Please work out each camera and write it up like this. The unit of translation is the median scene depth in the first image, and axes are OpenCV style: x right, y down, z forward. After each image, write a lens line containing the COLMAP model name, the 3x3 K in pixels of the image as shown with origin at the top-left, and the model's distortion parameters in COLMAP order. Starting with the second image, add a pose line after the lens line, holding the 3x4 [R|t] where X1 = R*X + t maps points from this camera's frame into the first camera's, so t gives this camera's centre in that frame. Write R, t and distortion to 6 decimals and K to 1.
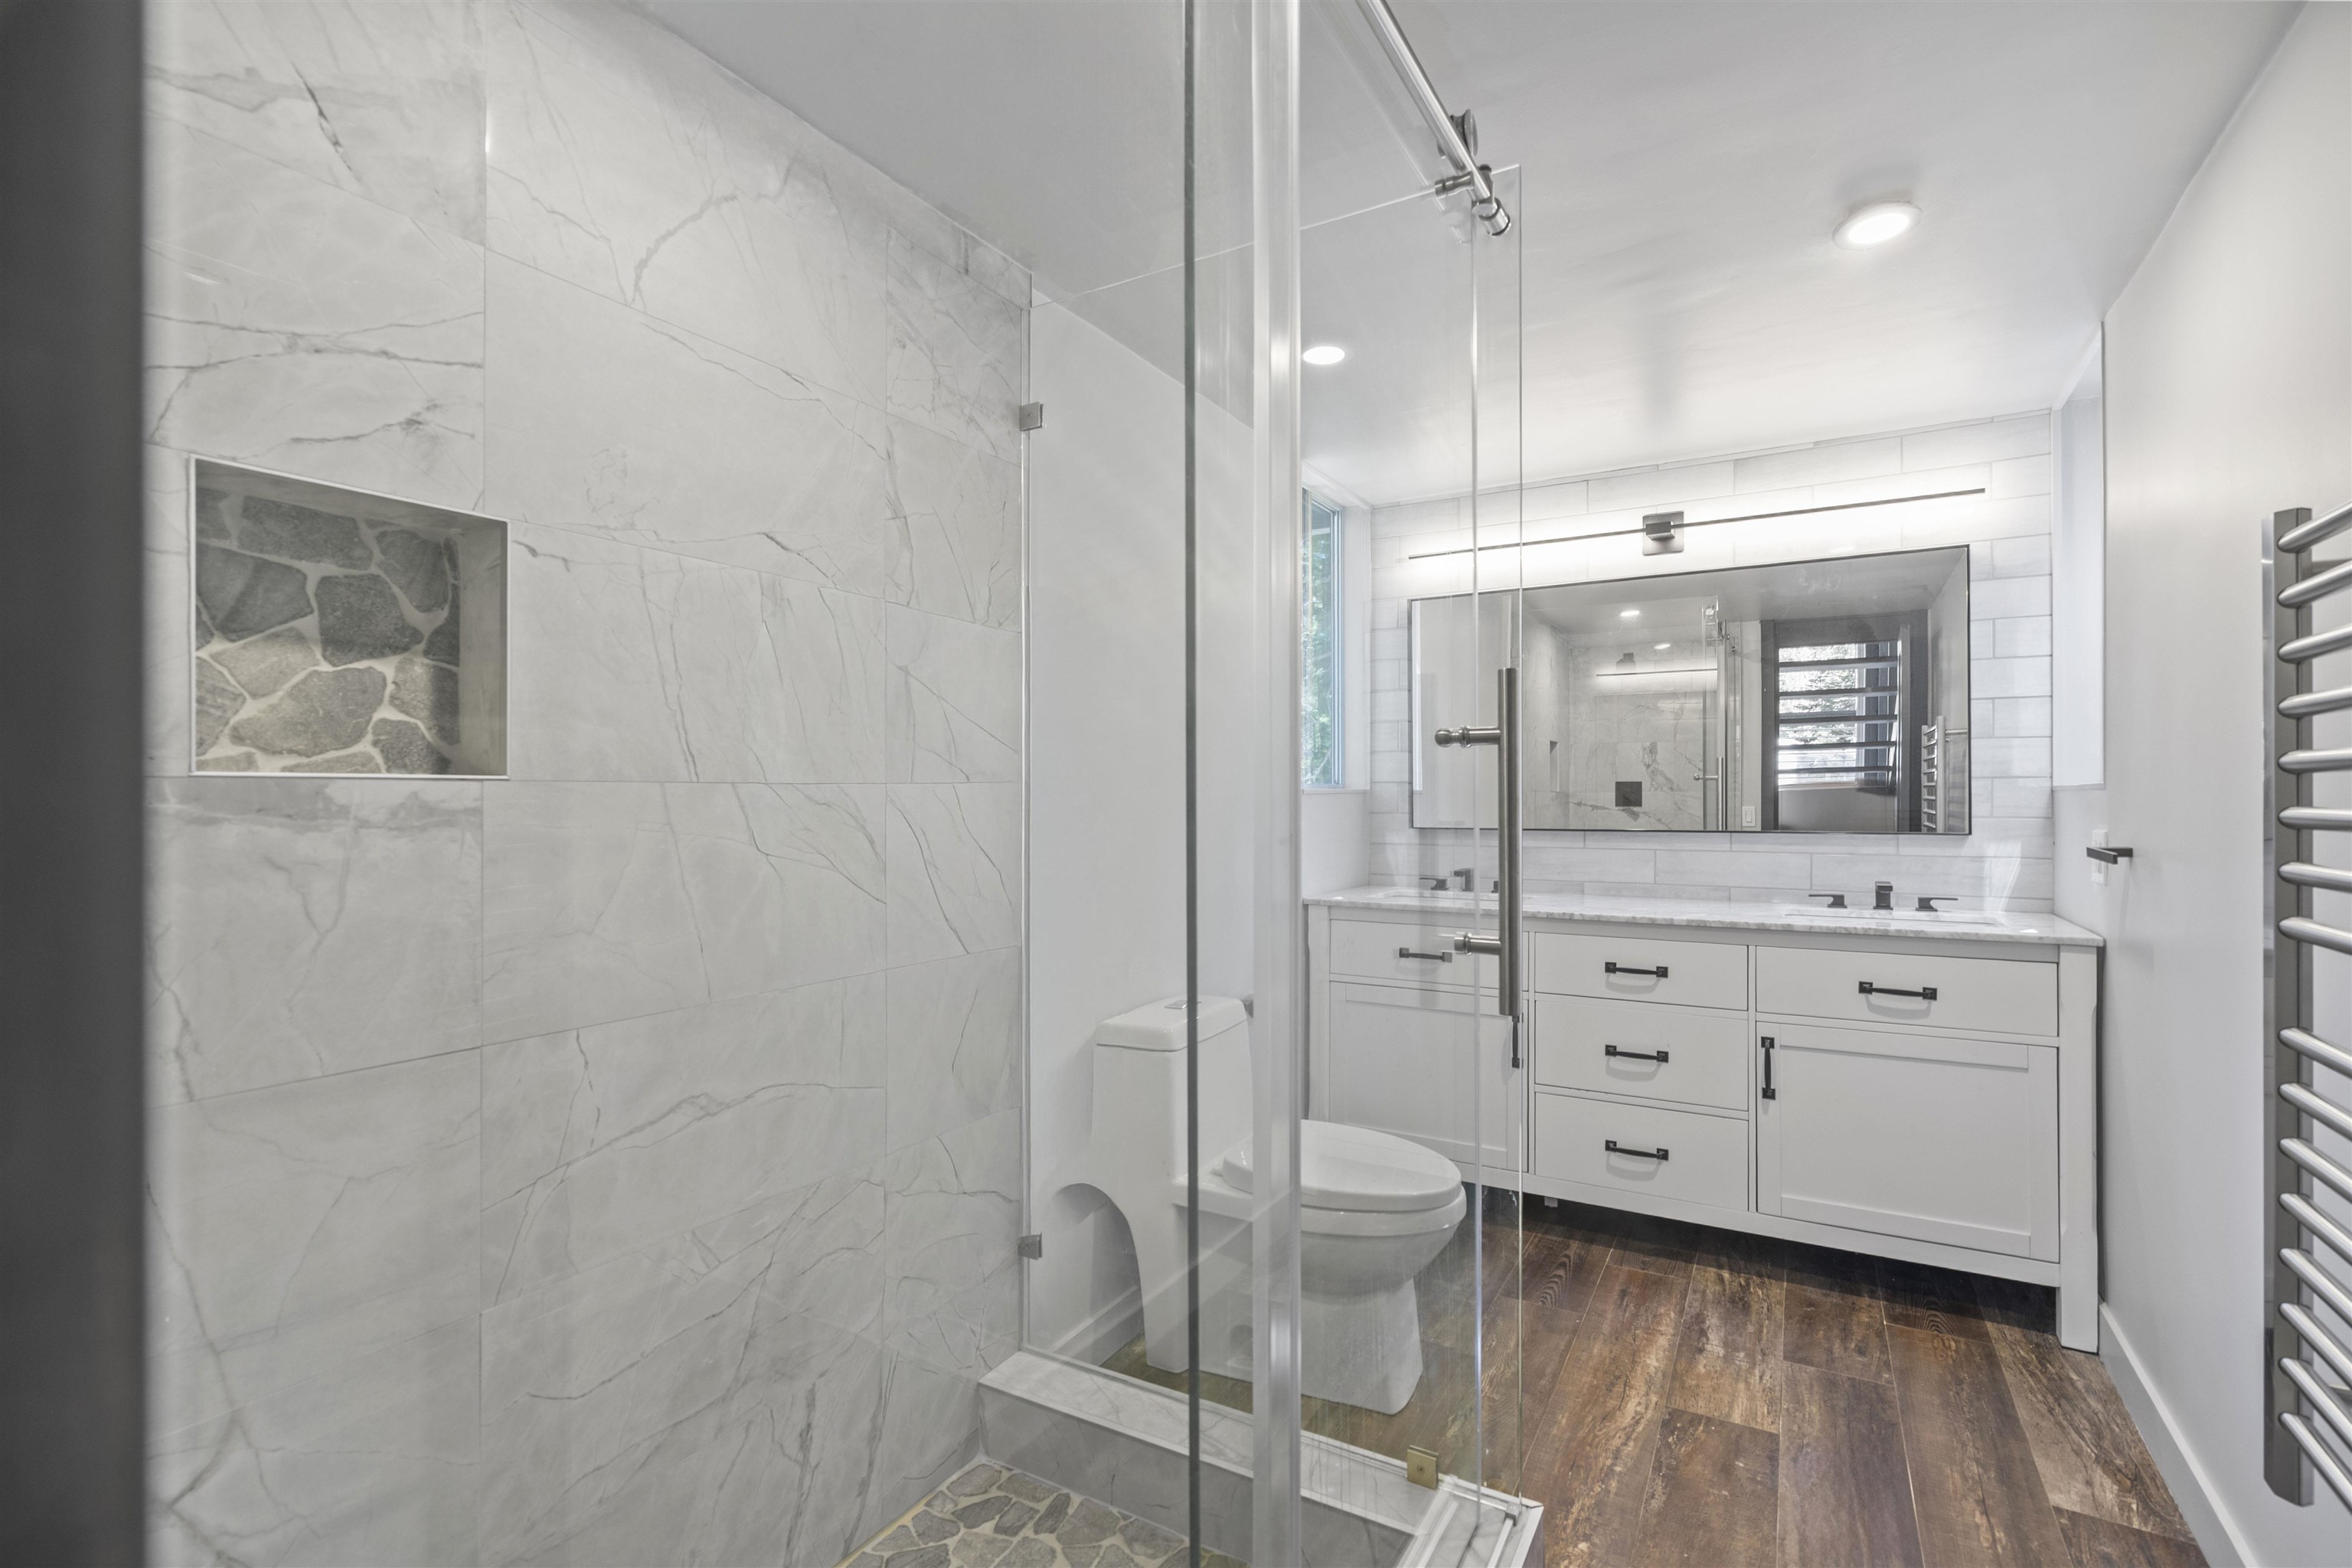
lens RADIAL K [[1085.0, 0, 1176.0], [0, 1085.0, 784.0], [0, 0, 1]] dist [0.000378, 0.000474]
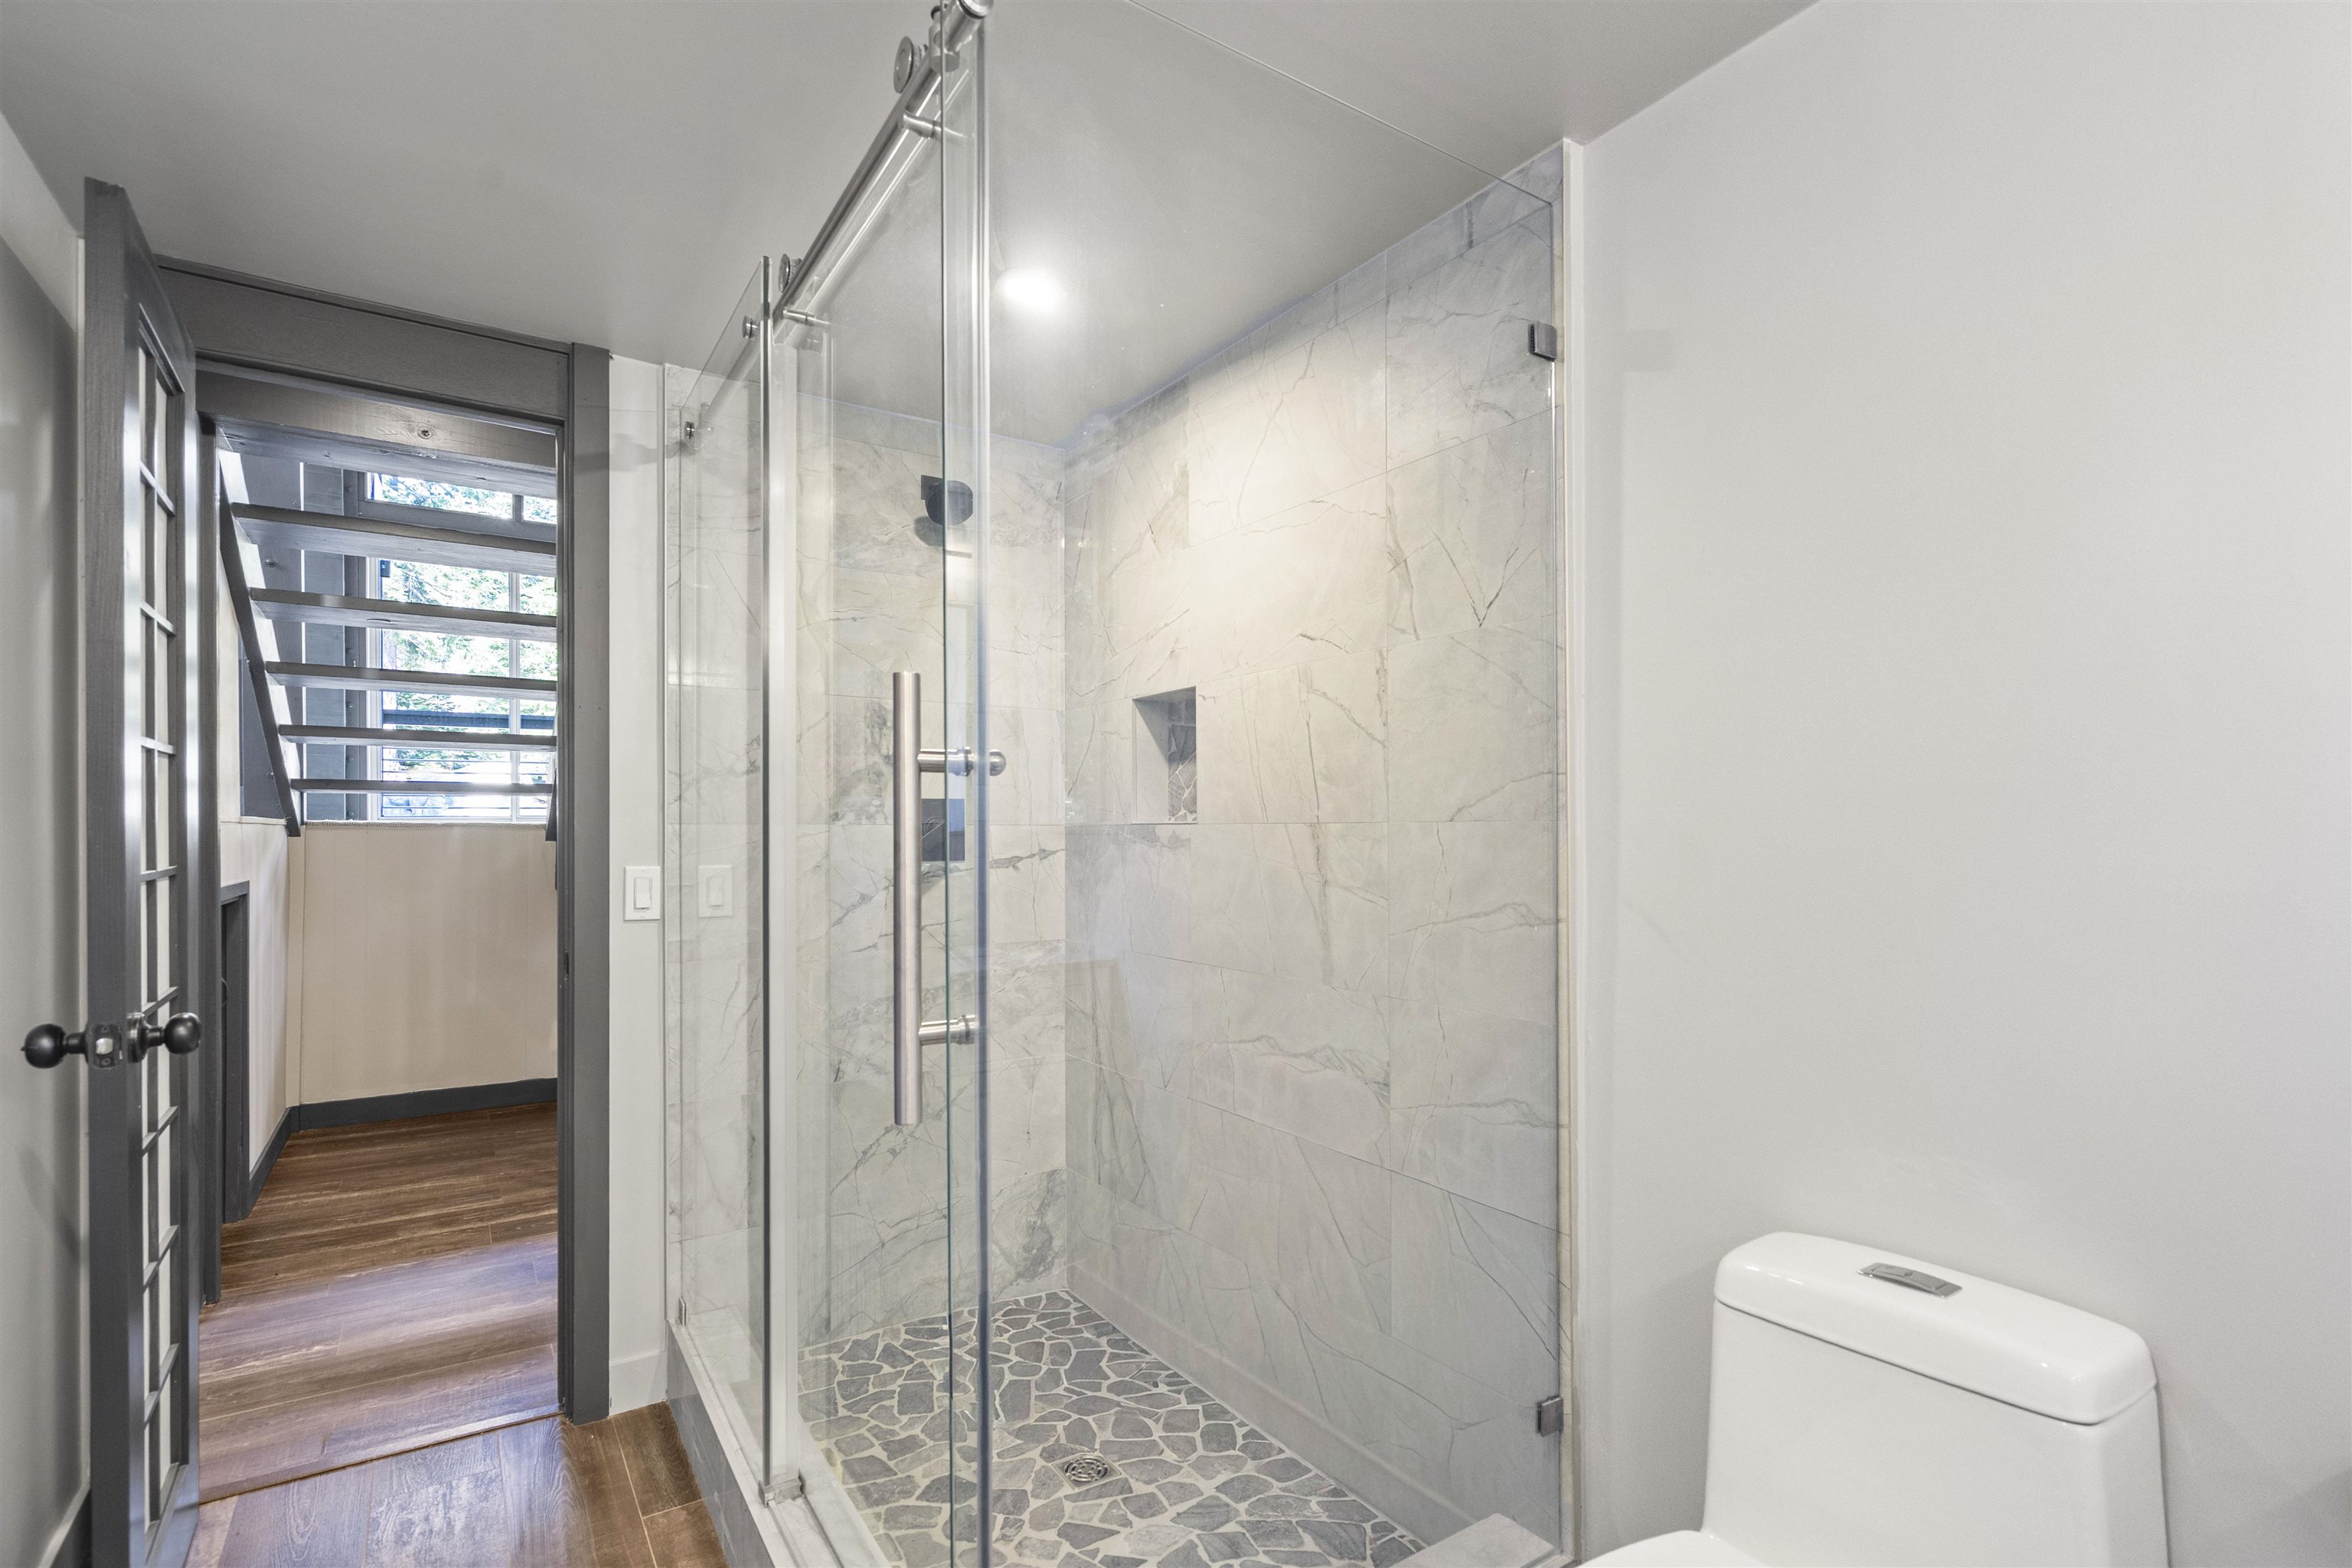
lens RADIAL K [[1078.2, 0, 1181.3], [0, 1078.2, 828.5], [0, 0, 1]] dist [0.001008, -0.000366]
pose [[-0.428816, -0.000987, -0.903391, 0.455017], [0.008683, 0.999949, -0.005214, 0.005998], [0.903350, -0.010080, -0.428785, 0.746155]]
